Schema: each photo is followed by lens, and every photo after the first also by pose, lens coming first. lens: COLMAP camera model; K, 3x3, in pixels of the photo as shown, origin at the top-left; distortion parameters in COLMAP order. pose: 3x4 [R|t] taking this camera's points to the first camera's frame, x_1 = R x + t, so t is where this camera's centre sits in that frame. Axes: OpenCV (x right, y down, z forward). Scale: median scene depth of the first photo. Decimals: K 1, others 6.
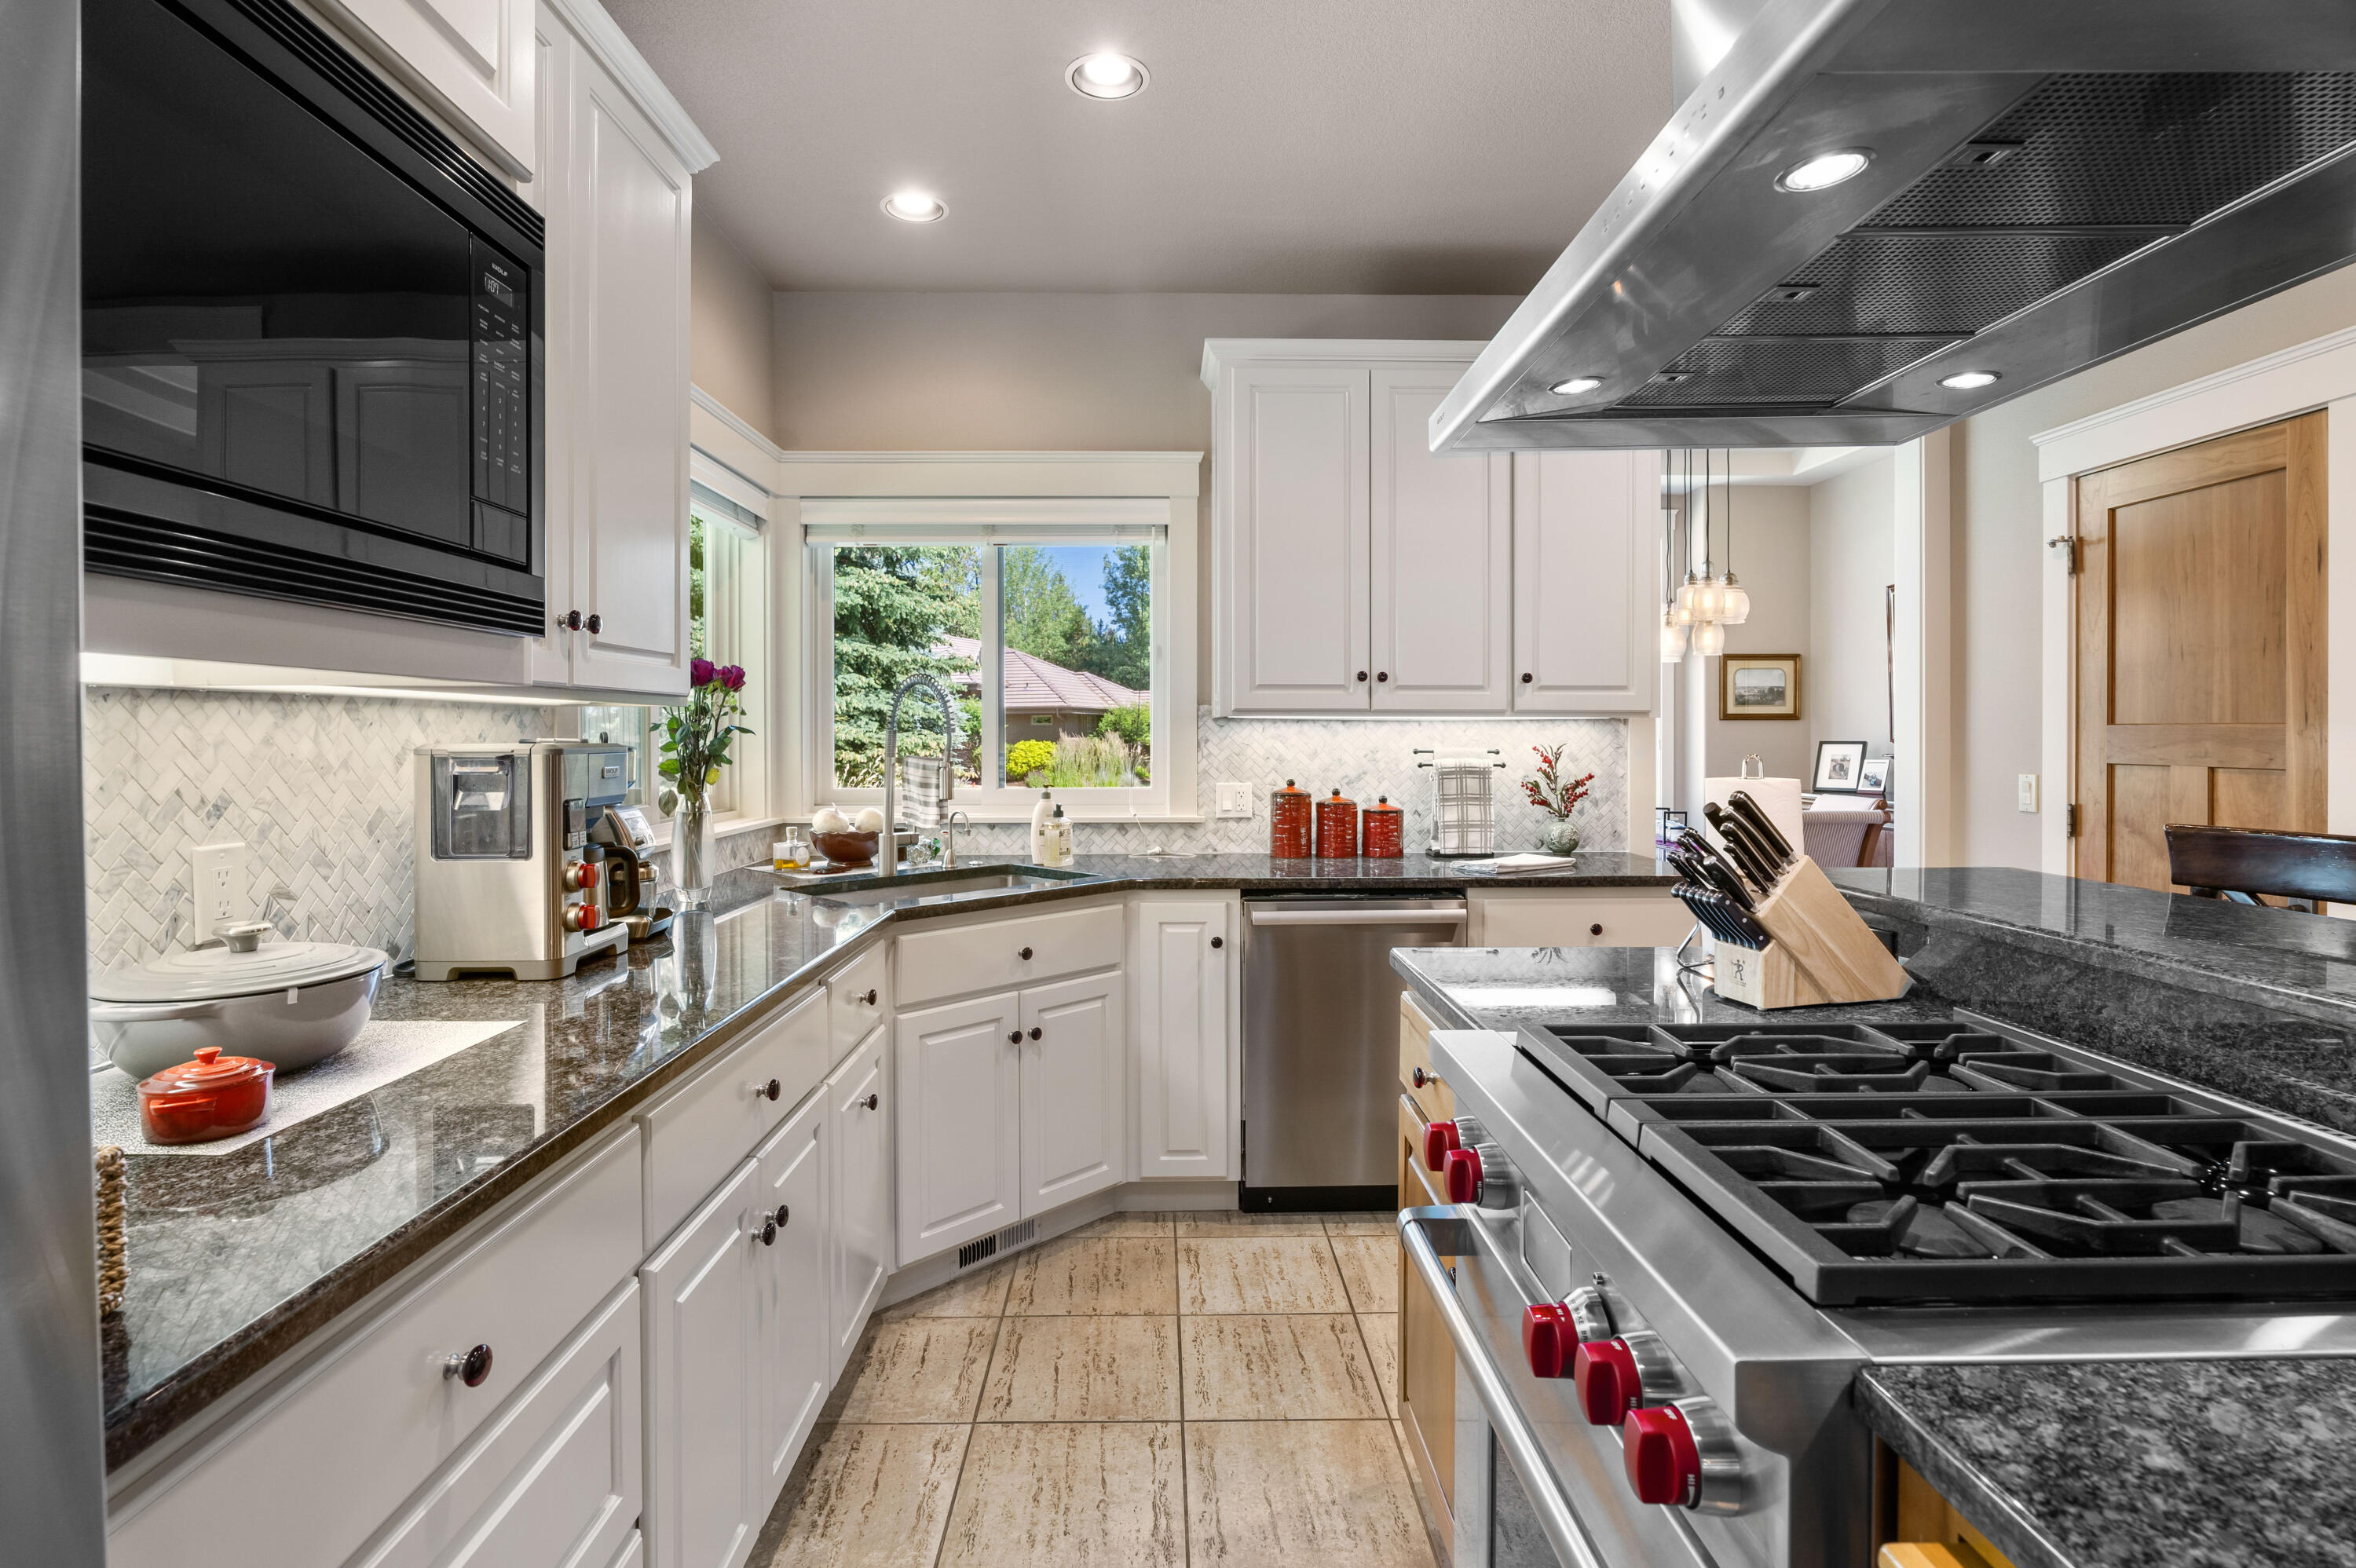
lens RADIAL K [[1154.6, 0, 1183.5], [0, 1154.6, 737.9], [0, 0, 1]] dist [-0.003842, -0.000684]
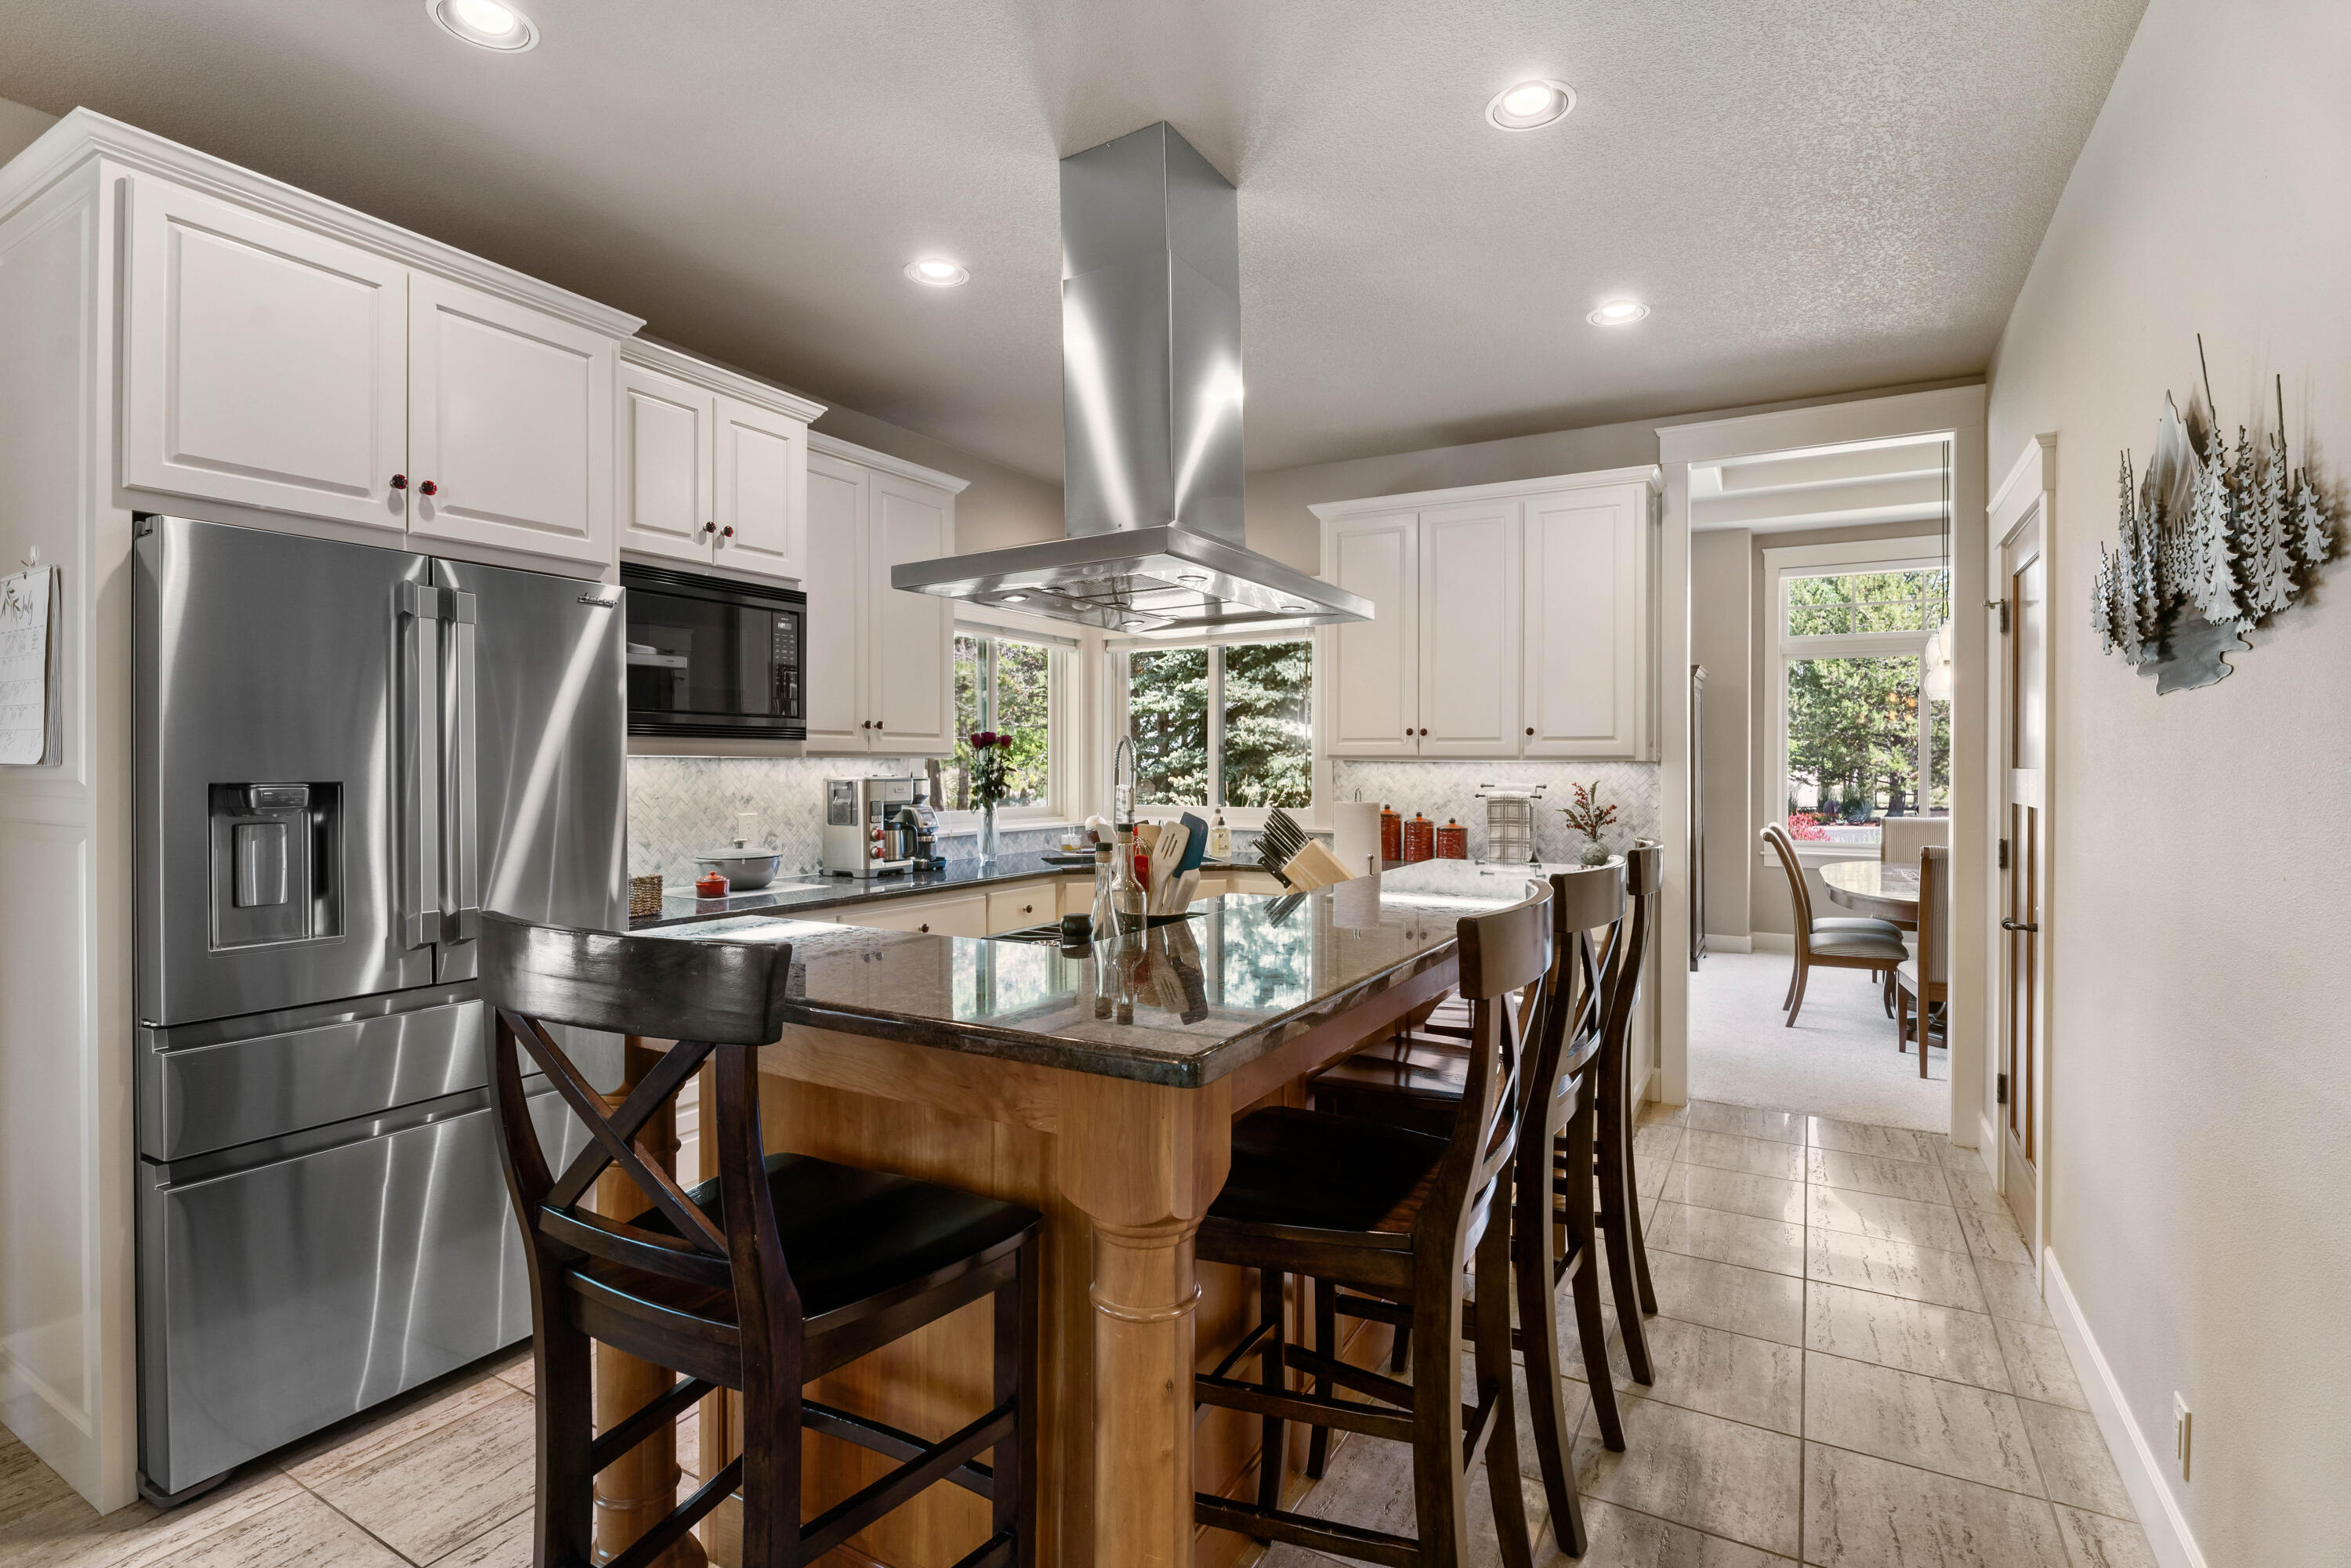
lens RADIAL K [[1187.6, 0, 1175.5], [0, 1187.6, 784.0], [0, 0, 1]] dist [-0.001100, -0.000286]
pose [[0.858691, 0.010804, -0.512380, 0.668162], [-0.003983, 0.999888, 0.014407, -0.009580], [0.512479, -0.010330, 0.858638, -0.405032]]
